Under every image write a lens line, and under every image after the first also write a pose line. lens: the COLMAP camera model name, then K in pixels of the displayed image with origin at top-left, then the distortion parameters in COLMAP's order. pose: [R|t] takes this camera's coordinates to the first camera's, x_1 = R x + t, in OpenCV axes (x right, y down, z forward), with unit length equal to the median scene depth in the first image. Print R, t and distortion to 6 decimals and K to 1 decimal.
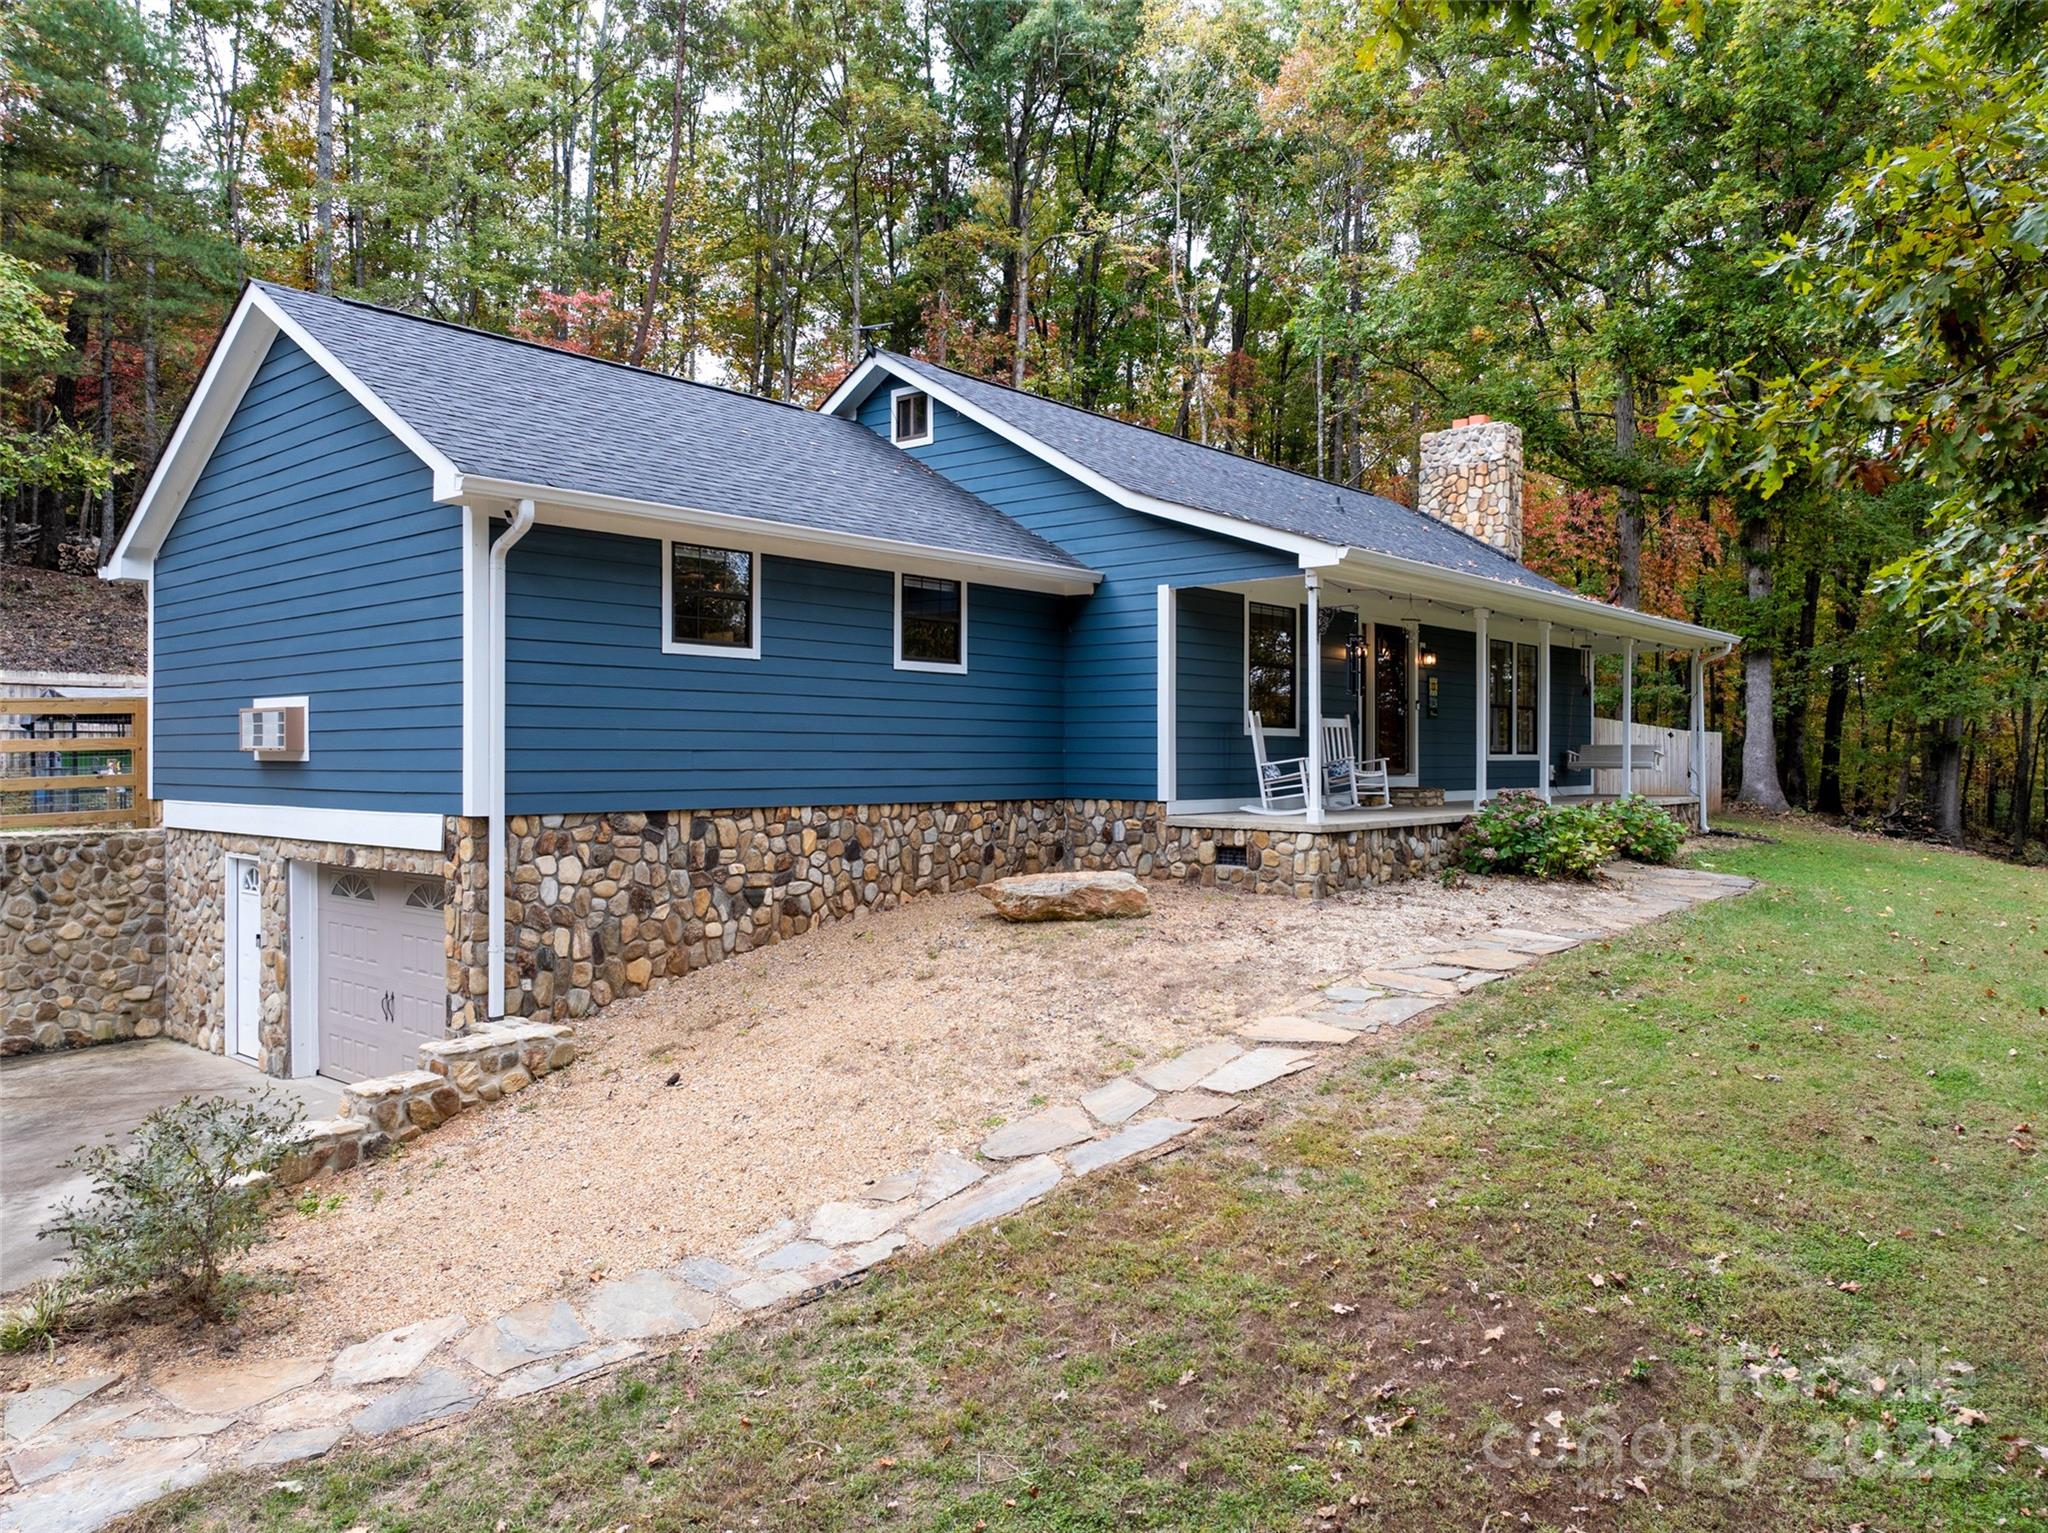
lens RADIAL K [[1432.6, 0, 1024.0], [0, 1432.6, 766.5], [0, 0, 1]] dist [-0.000246, -0.000145]
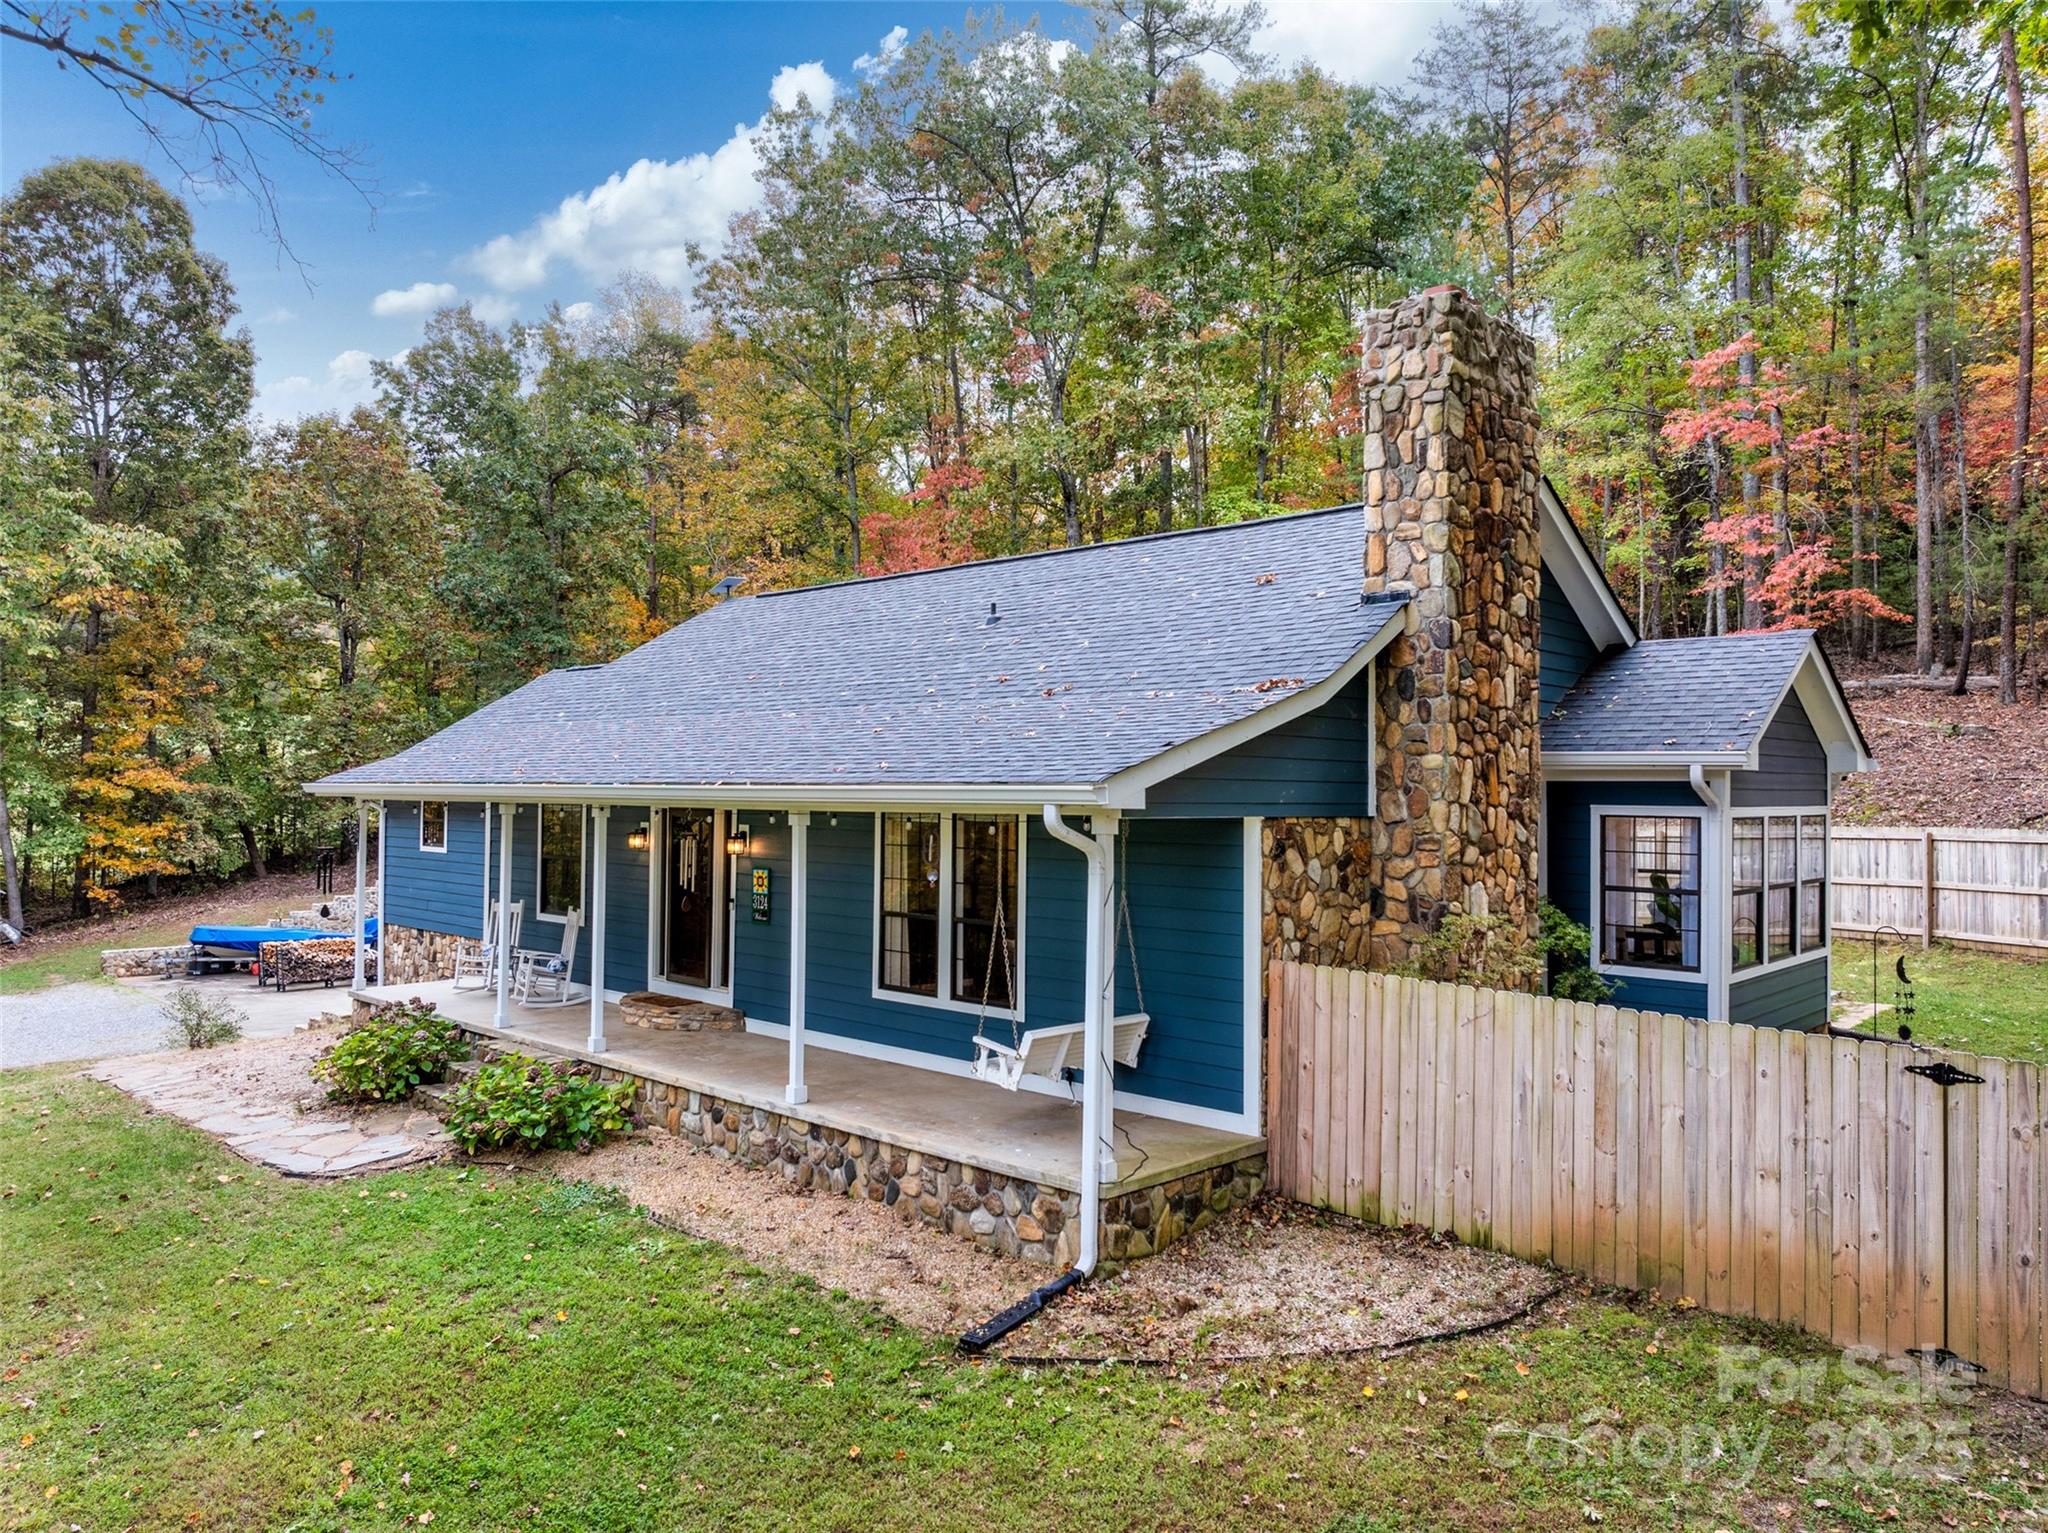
lens RADIAL K [[1432.6, 0, 1024.0], [0, 1432.6, 766.5], [0, 0, 1]] dist [-0.000246, -0.000145]
pose [[-0.041728, -0.013219, -0.999042, 1.073904], [-0.010935, 0.999859, -0.012773, -0.112489], [0.999069, 0.010392, -0.041866, 1.202852]]
